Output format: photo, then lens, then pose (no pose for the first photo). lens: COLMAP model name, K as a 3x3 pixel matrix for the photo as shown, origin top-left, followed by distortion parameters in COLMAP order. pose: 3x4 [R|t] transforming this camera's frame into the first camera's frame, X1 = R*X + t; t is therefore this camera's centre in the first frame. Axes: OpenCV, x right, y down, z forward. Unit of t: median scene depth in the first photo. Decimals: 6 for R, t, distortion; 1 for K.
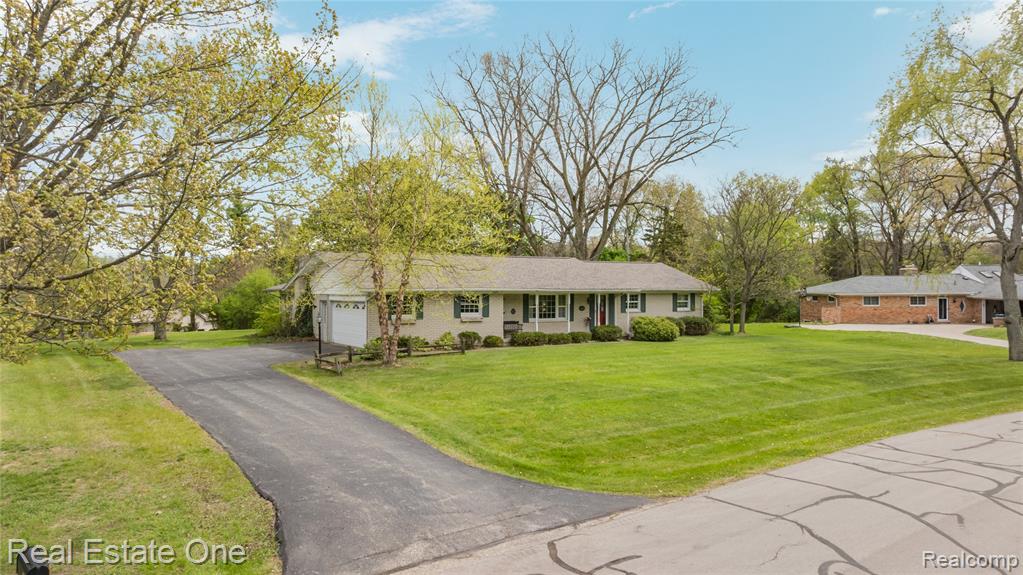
lens RADIAL K [[734.2, 0, 511.5], [0, 734.2, 287.5], [0, 0, 1]] dist [-0.004223, -0.000439]
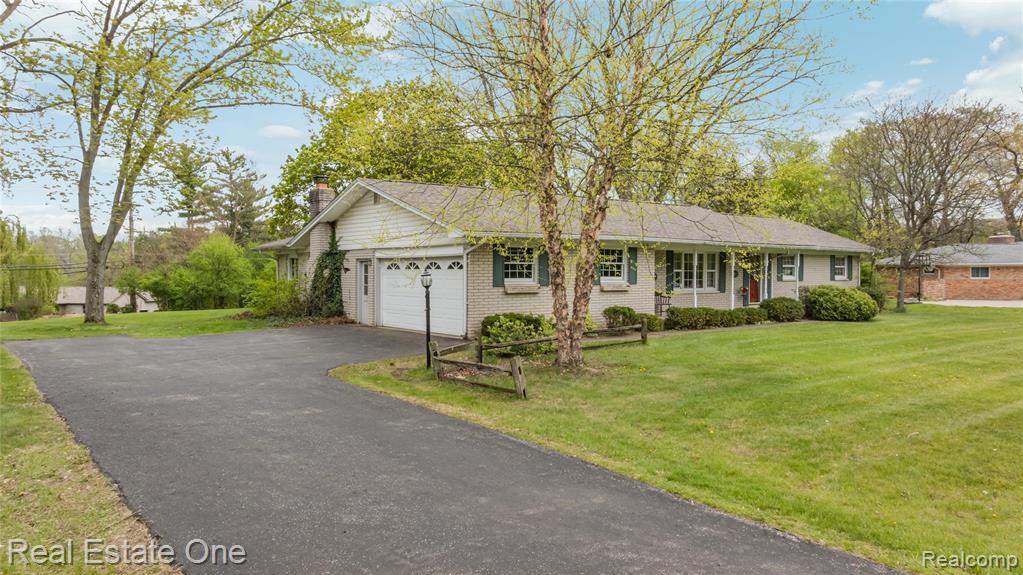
lens RADIAL K [[734.2, 0, 511.5], [0, 734.2, 287.5], [0, 0, 1]] dist [-0.004223, -0.000439]
pose [[0.997153, -0.001312, 0.075389, -0.155950], [-0.000482, 0.999717, 0.023780, 0.023878], [-0.075399, -0.023749, 0.996871, 0.318758]]
